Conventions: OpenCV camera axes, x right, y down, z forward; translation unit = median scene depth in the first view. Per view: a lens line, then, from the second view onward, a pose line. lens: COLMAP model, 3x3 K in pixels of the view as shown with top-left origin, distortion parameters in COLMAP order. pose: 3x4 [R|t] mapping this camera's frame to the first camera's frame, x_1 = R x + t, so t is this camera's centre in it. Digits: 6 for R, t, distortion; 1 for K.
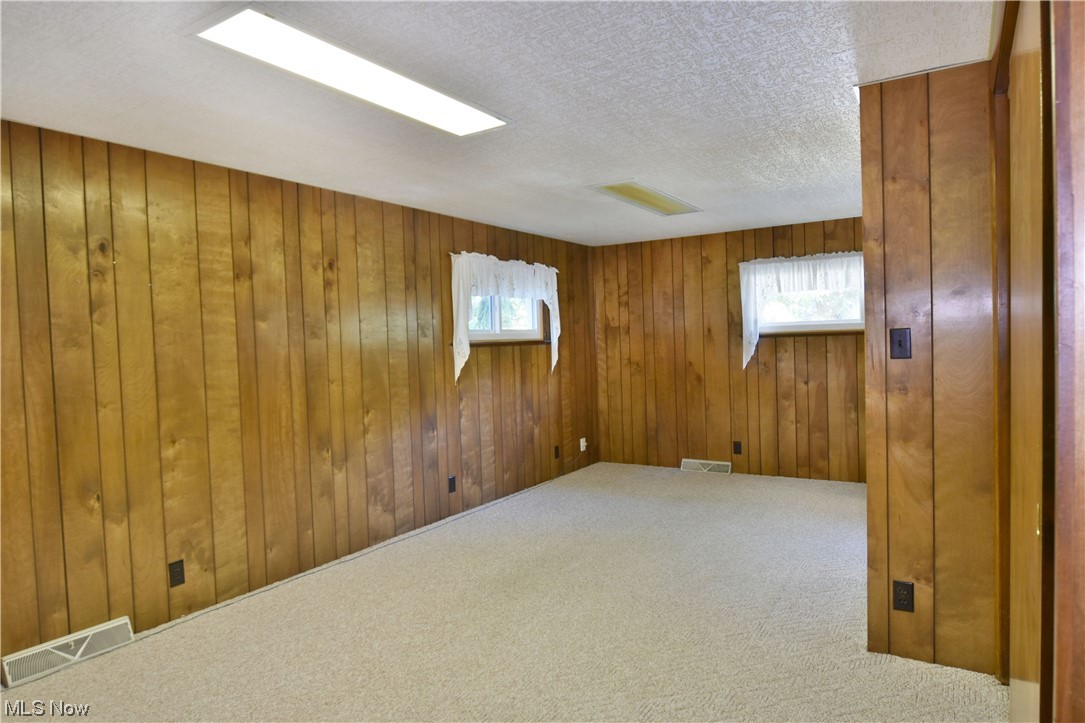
lens RADIAL K [[652.8, 0, 542.5], [0, 652.8, 361.5], [0, 0, 1]] dist [0.002122, 0.000802]
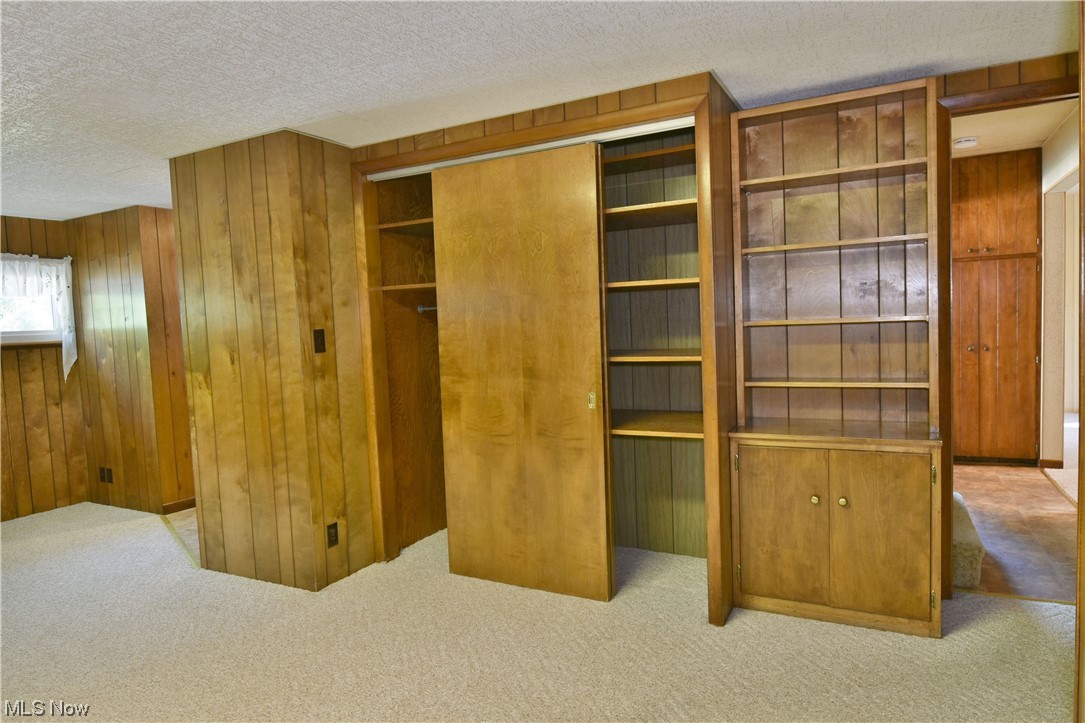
lens RADIAL K [[652.8, 0, 542.5], [0, 652.8, 361.5], [0, 0, 1]] dist [0.002122, 0.000802]
pose [[-0.053399, -0.025711, 0.998242, -0.767472], [0.089837, 0.995491, 0.030445, 0.013720], [-0.994524, 0.091305, -0.050849, 0.627827]]
